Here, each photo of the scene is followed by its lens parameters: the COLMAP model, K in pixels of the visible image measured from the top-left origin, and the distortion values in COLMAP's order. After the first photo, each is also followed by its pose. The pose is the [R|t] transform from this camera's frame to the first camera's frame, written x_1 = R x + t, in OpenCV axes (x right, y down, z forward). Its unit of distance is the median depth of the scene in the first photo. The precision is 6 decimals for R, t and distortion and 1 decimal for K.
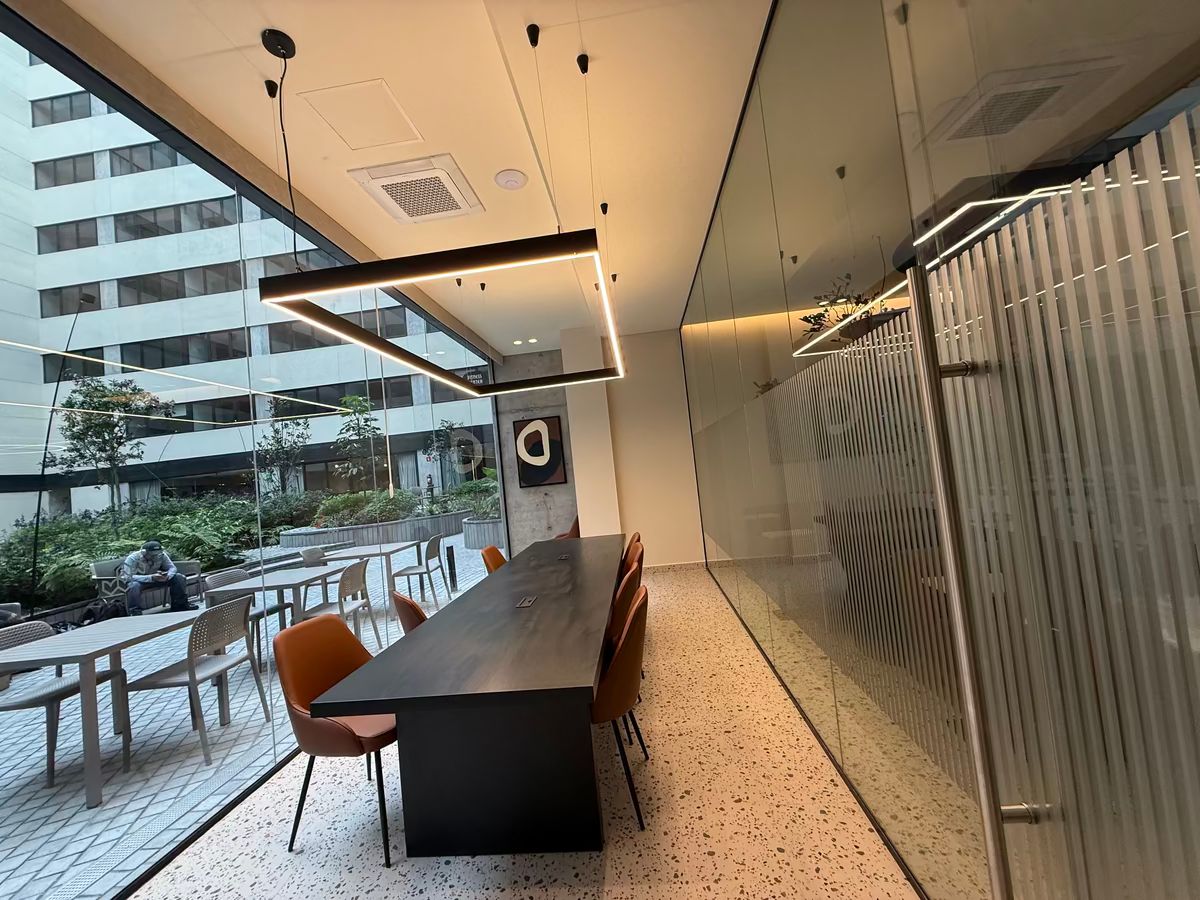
lens RADIAL K [[474.3, 0, 600.9], [0, 474.3, 449.7], [0, 0, 1]] dist [-0.001264, -0.000021]
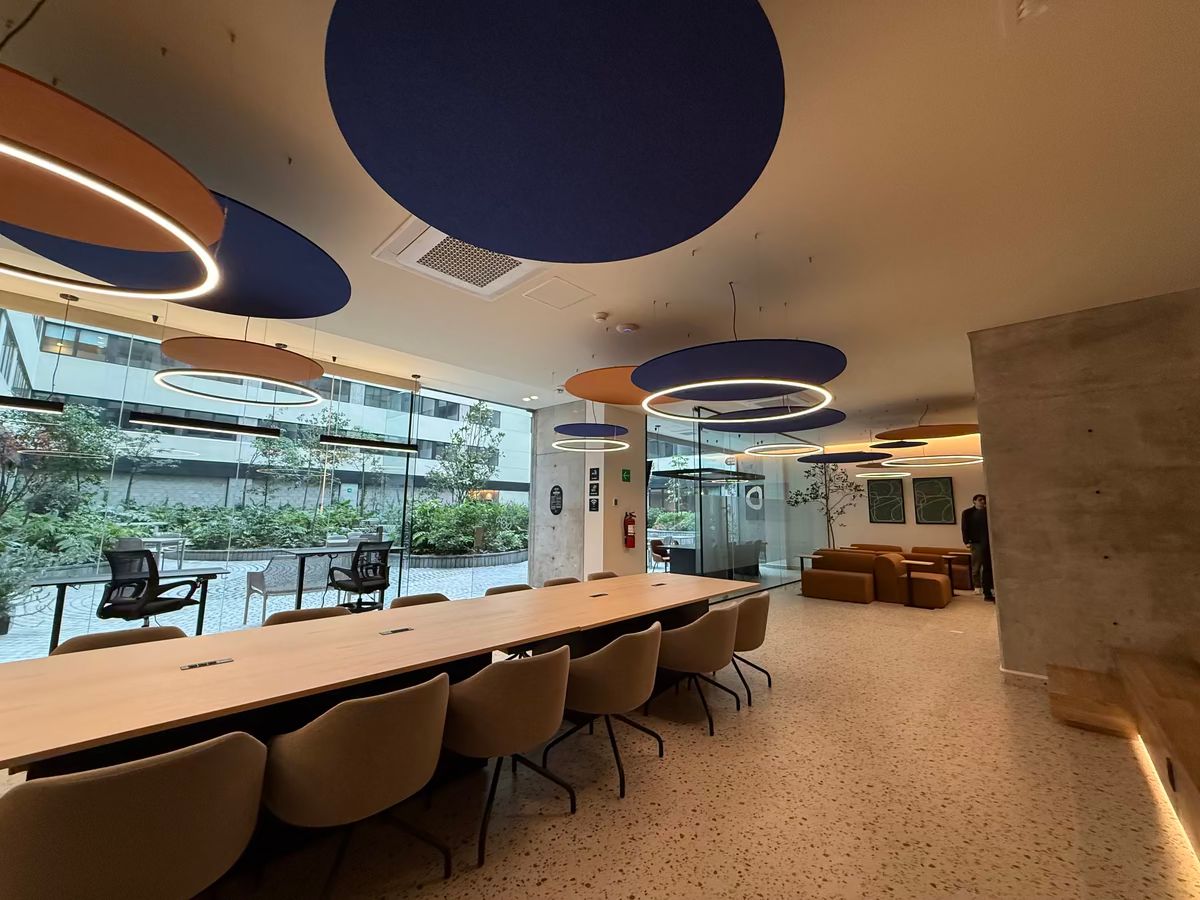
lens RADIAL K [[474.3, 0, 602.8], [0, 474.3, 451.0], [0, 0, 1]] dist [-0.001264, -0.000021]
pose [[0.791837, 0.035376, -0.609707, 0.401643], [-0.070284, 0.996967, -0.033434, -0.070483], [0.606675, 0.069327, 0.791921, -0.693043]]
